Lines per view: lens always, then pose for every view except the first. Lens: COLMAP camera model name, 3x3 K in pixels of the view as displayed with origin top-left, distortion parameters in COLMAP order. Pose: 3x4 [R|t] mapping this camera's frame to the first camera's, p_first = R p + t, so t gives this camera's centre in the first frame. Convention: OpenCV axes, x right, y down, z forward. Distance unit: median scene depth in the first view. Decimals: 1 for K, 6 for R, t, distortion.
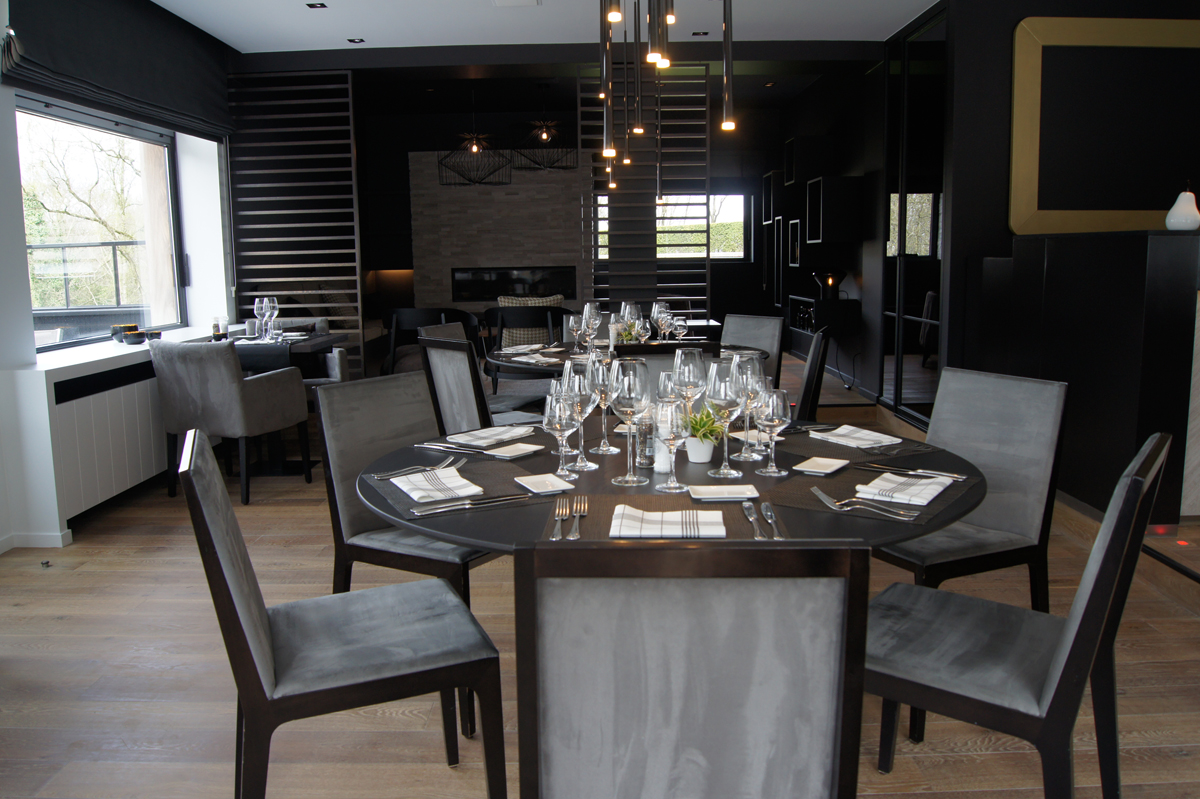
lens RADIAL K [[938.7, 0, 598.1], [0, 938.7, 405.4], [0, 0, 1]] dist [-0.081063, 0.009599]
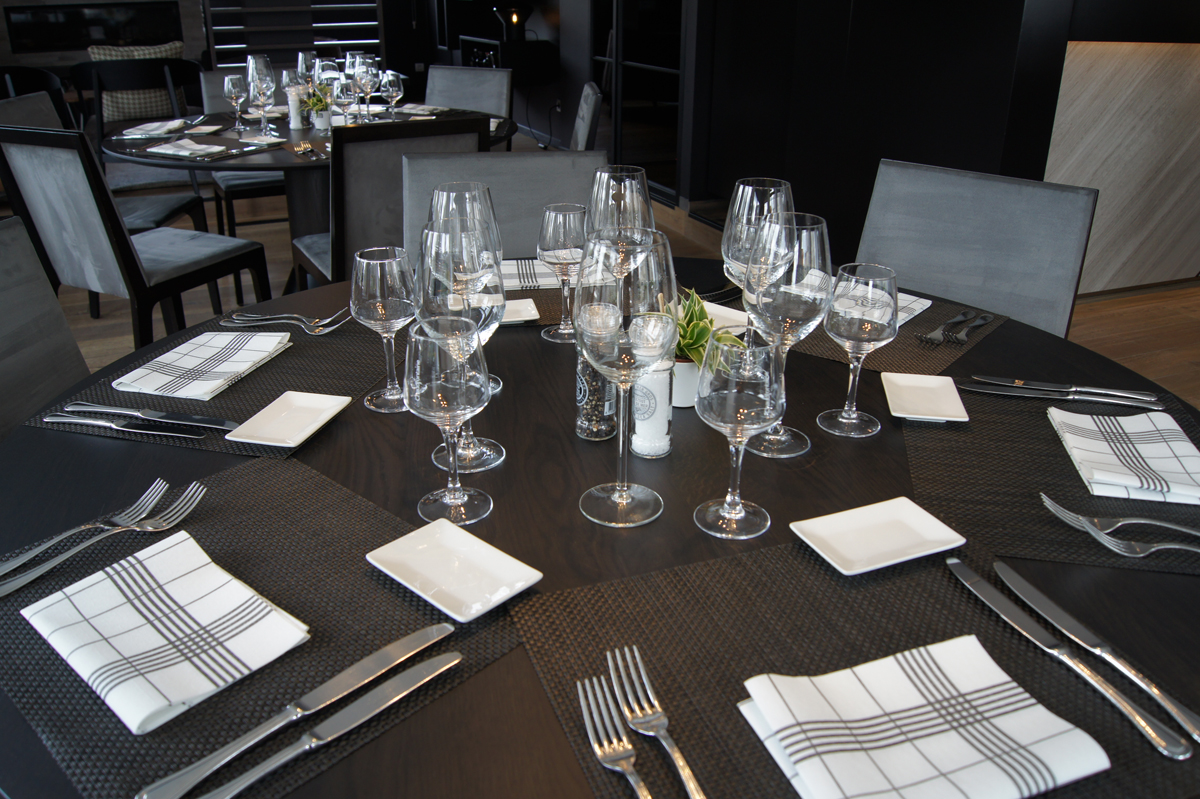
lens RADIAL K [[938.7, 0, 603.0], [0, 938.7, 400.1], [0, 0, 1]] dist [-0.081063, 0.009599]
pose [[0.919681, -0.141185, 0.366407, -0.033252], [0.041558, 0.962881, 0.266708, -0.022053], [-0.390461, -0.230060, 0.891410, 0.155661]]
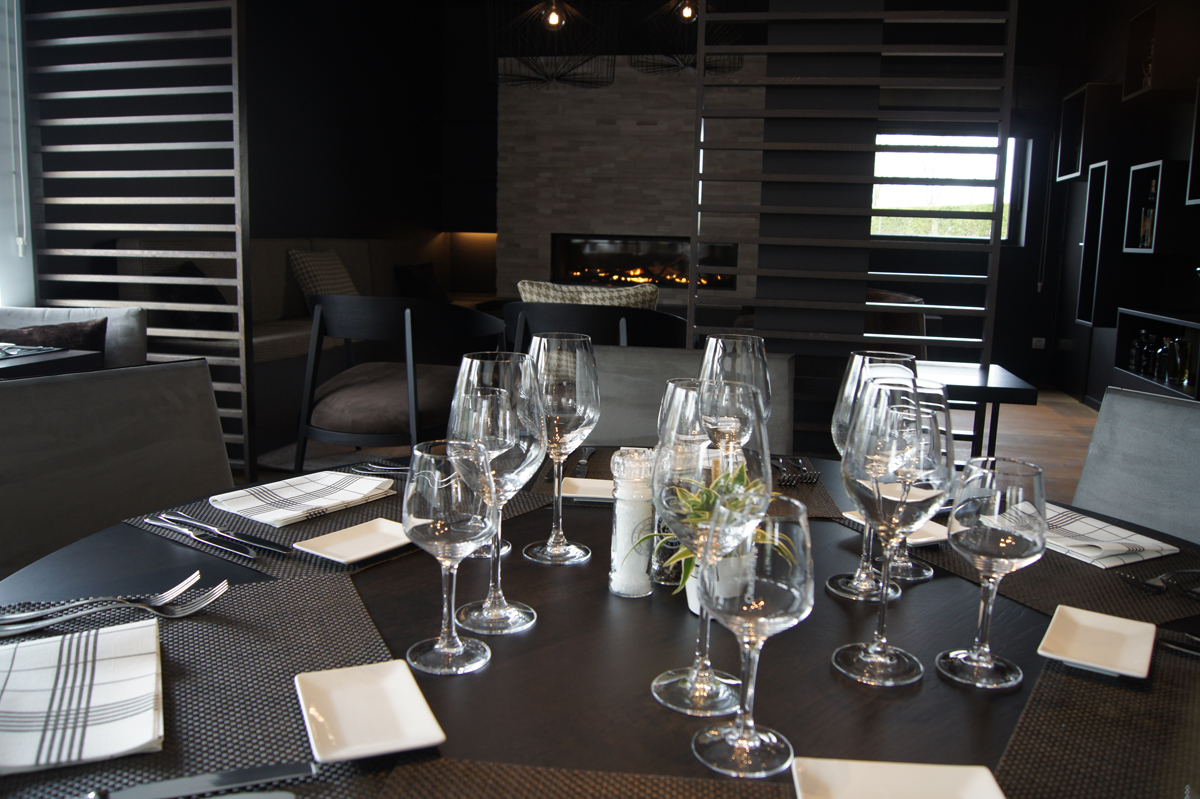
lens RADIAL K [[938.7, 0, 592.1], [0, 938.7, 390.4], [0, 0, 1]] dist [-0.081063, 0.009599]
pose [[0.974292, 0.075203, -0.212367, 0.030867], [-0.074531, 0.997156, 0.011181, -0.062826], [0.212604, 0.004934, 0.977126, 0.498521]]
